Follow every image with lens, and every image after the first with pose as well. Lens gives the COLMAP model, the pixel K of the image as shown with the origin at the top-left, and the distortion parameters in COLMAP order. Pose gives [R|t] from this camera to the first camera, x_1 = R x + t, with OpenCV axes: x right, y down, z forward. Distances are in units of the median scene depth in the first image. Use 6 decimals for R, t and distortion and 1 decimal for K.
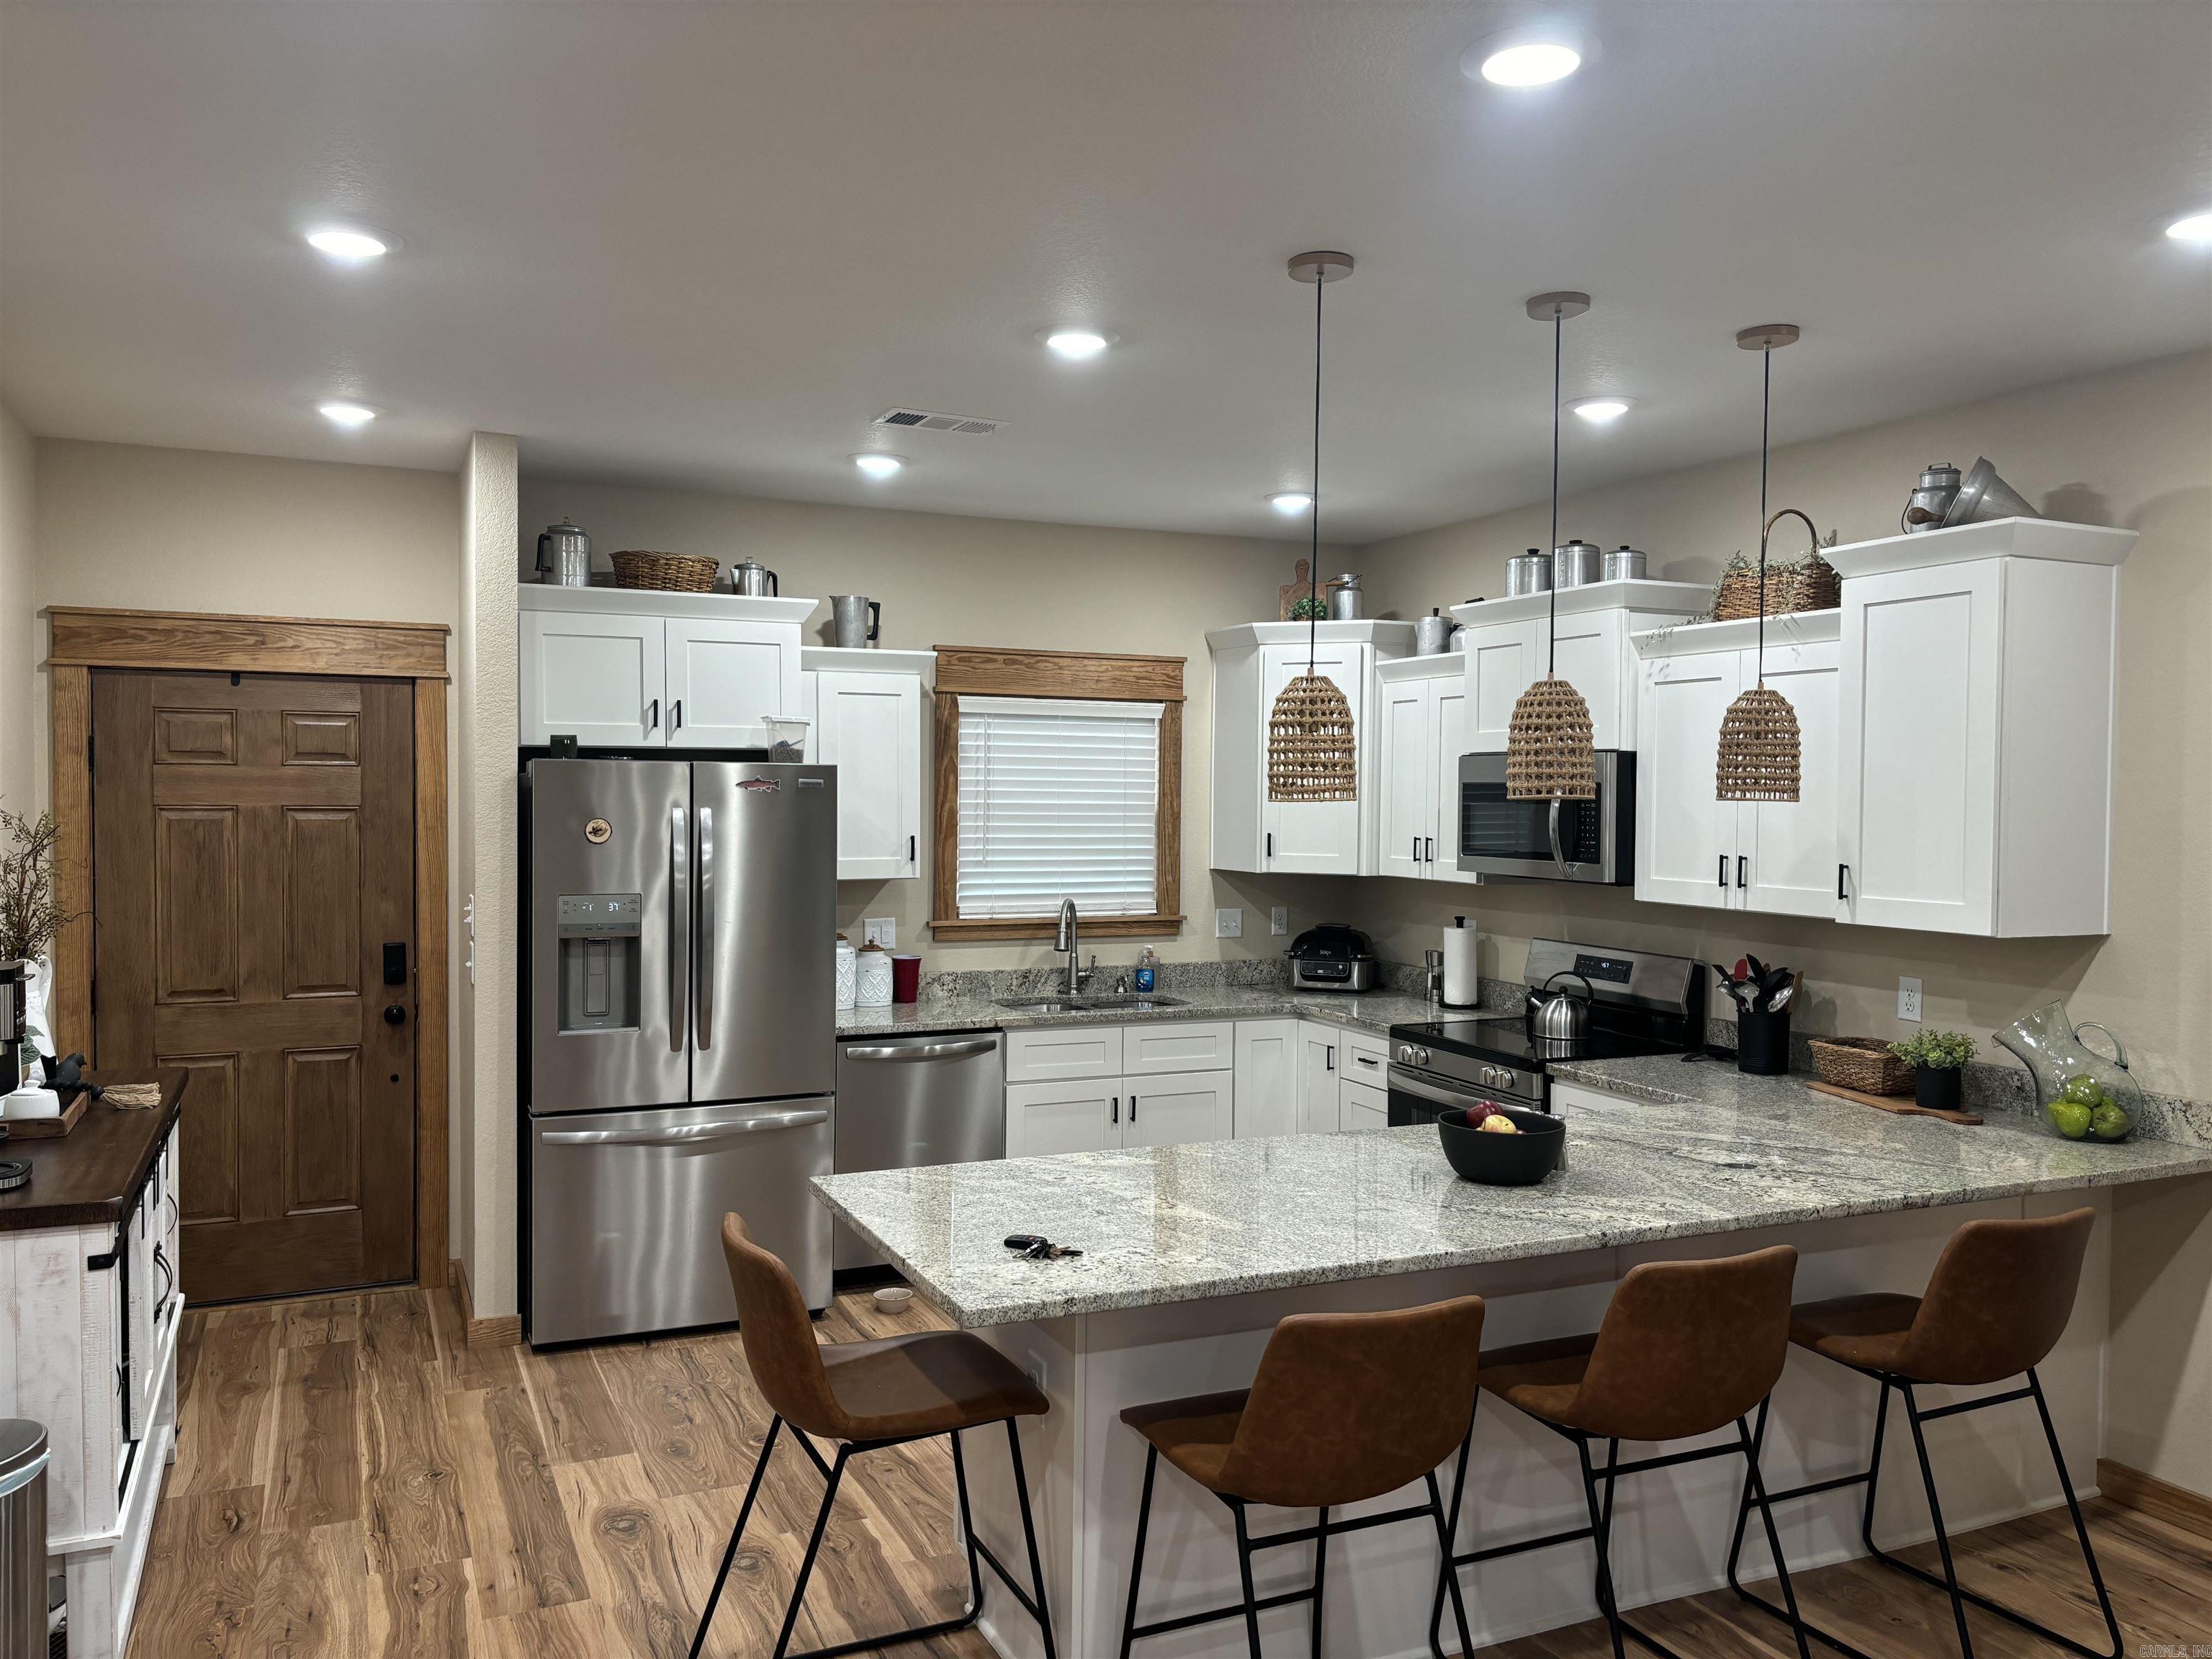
lens RADIAL K [[1685.5, 0, 1106.0], [0, 1685.5, 829.5], [0, 0, 1]] dist [0.001259, -0.003979]
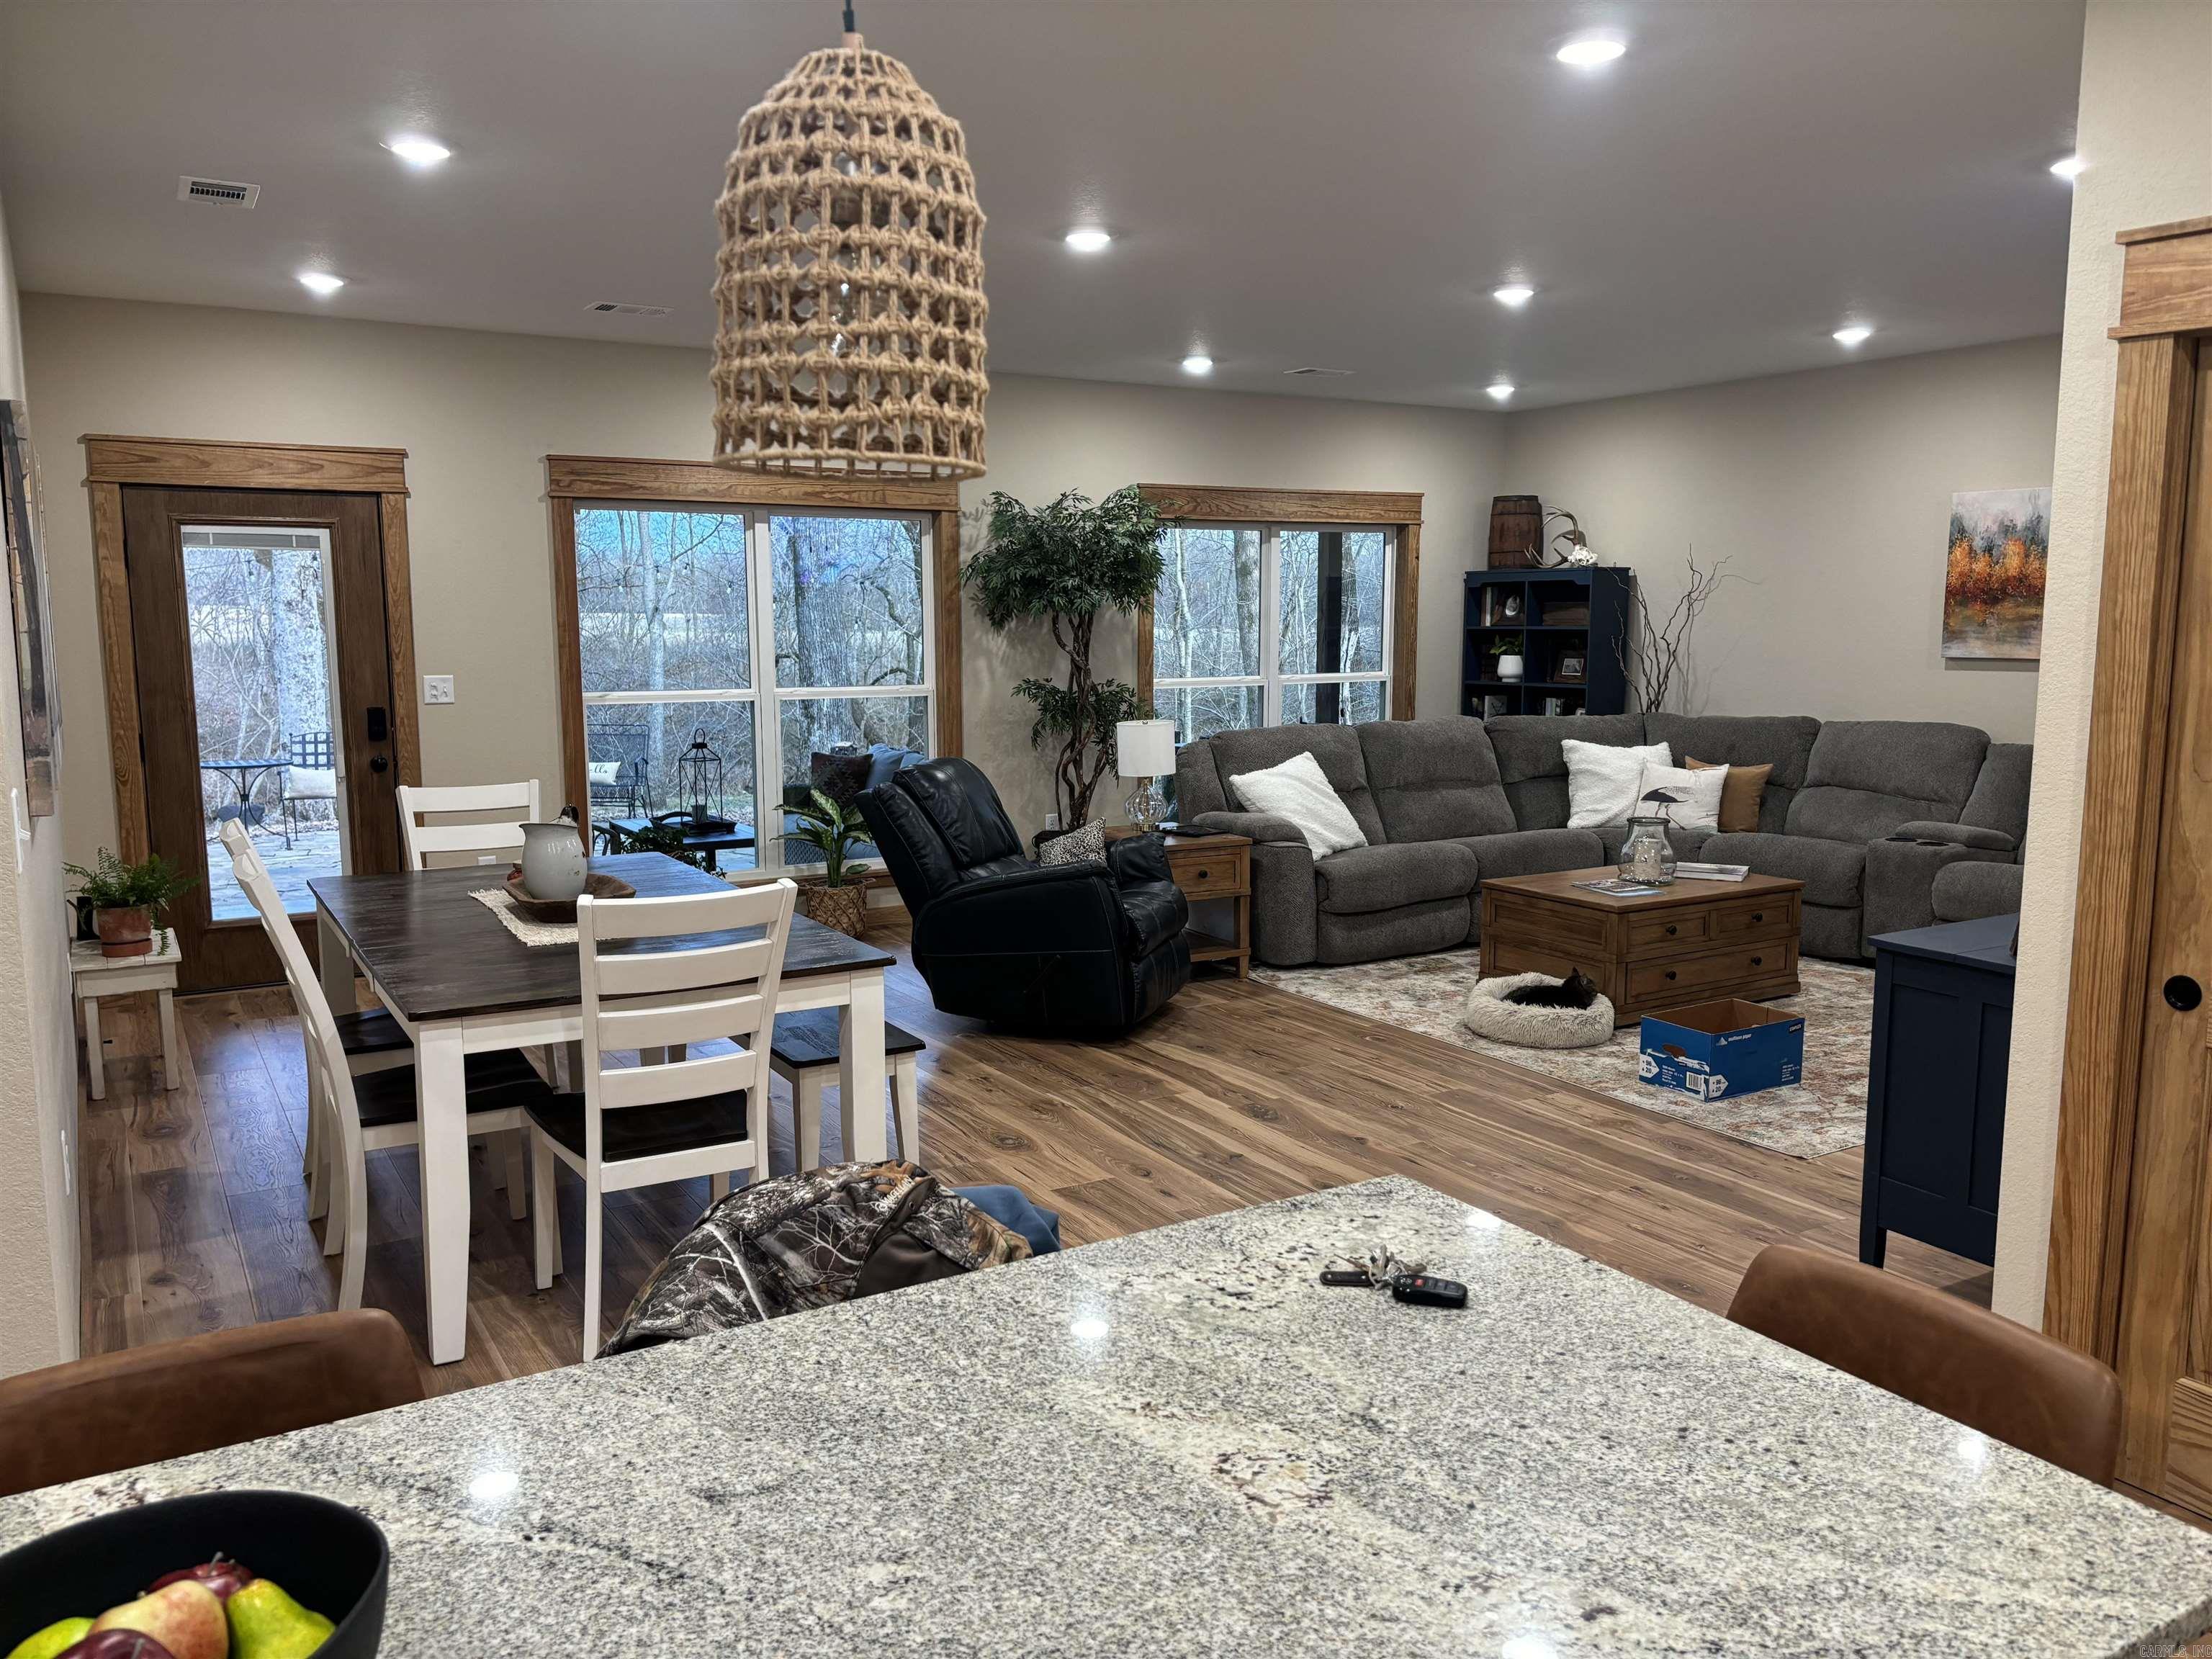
lens RADIAL K [[1685.5, 0, 1106.0], [0, 1685.5, 829.5], [0, 0, 1]] dist [0.001259, -0.003979]
pose [[-0.993277, 0.003483, -0.115714, 0.130631], [-0.014380, 0.988094, 0.153181, 0.000889], [0.114870, 0.153815, -0.981400, 1.546064]]
